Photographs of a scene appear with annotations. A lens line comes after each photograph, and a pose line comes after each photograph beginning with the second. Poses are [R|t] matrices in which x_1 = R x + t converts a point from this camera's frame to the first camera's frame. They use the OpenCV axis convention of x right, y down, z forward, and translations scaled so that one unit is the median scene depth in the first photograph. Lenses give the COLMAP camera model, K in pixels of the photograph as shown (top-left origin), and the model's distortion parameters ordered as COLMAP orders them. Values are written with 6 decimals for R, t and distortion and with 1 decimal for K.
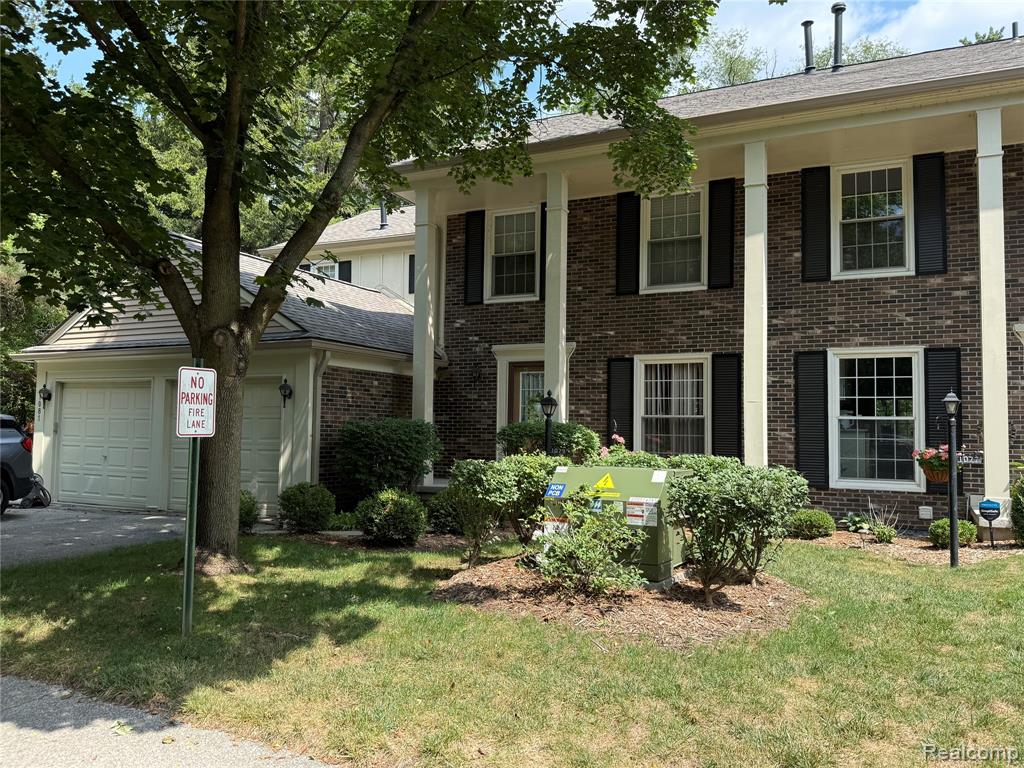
lens RADIAL K [[803.5, 0, 512.9], [0, 803.5, 382.2], [0, 0, 1]] dist [0.051447, -0.030305]
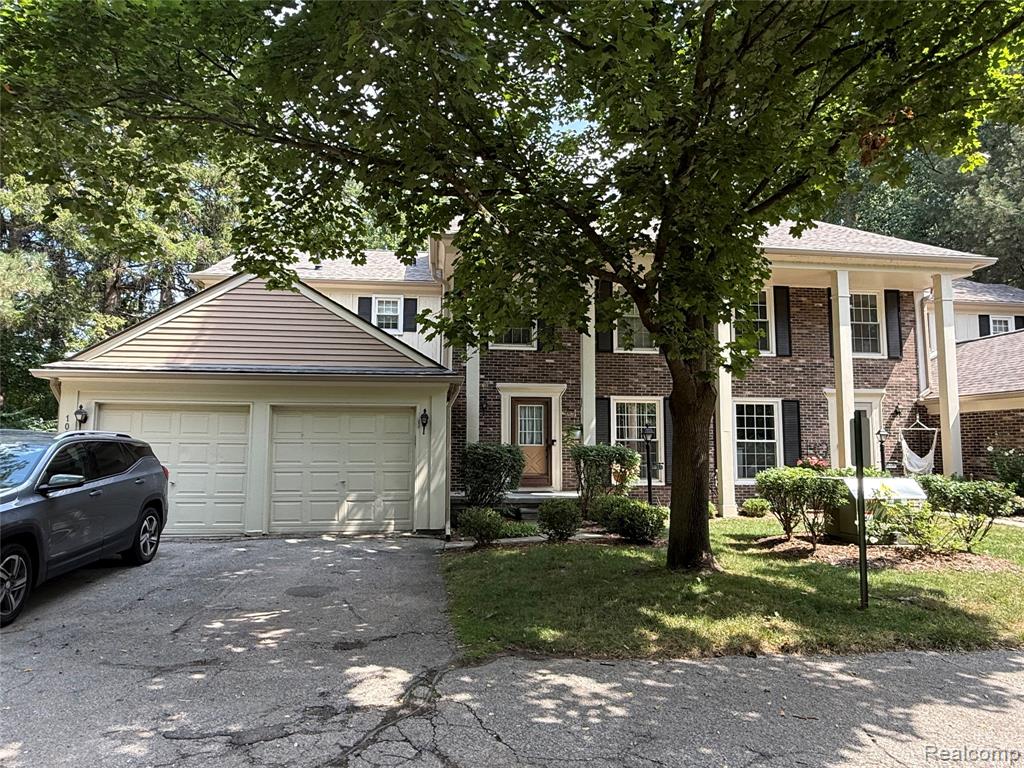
lens RADIAL K [[641.5, 0, 511.0], [0, 641.5, 387.8], [0, 0, 1]] dist [-0.008823, 0.006200]
pose [[0.842236, 0.040612, 0.537577, -0.665398], [-0.027590, 0.999099, -0.032253, -0.007851], [-0.538403, 0.012333, 0.842597, 0.172175]]
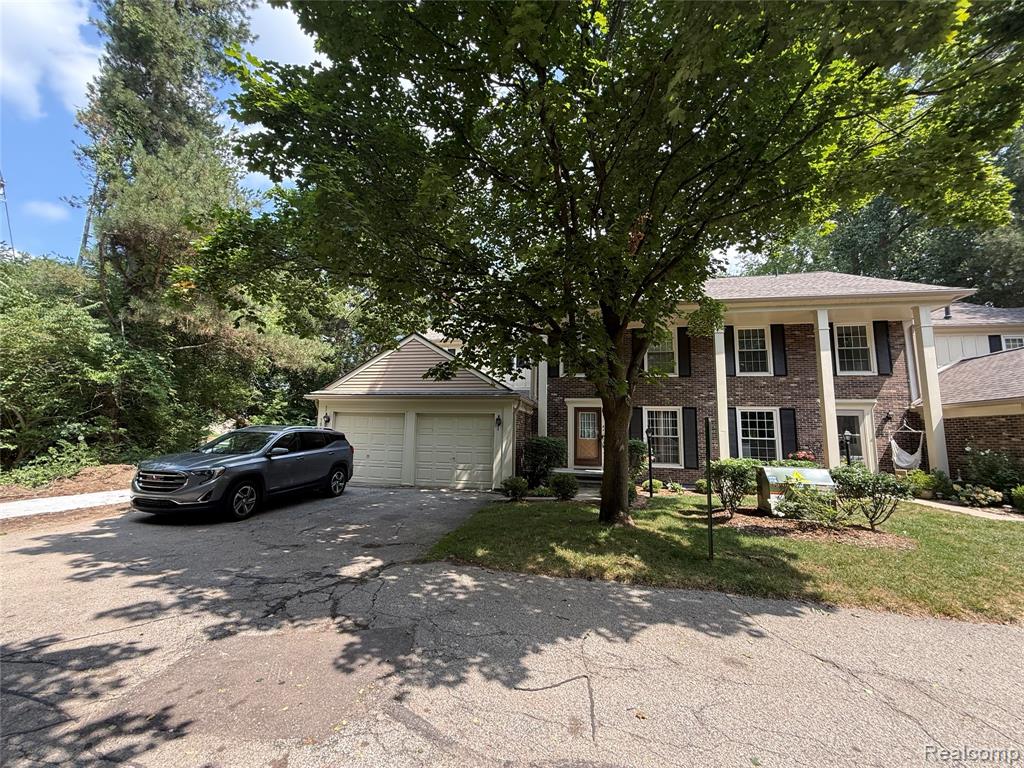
lens RADIAL K [[410.2, 0, 509.1], [0, 410.2, 383.8], [0, 0, 1]] dist [0.003455, -0.001331]
pose [[0.969805, 0.041162, 0.240382, -0.491293], [-0.025930, 0.997470, -0.066187, -0.013708], [-0.242498, 0.057955, 0.968419, 0.062402]]
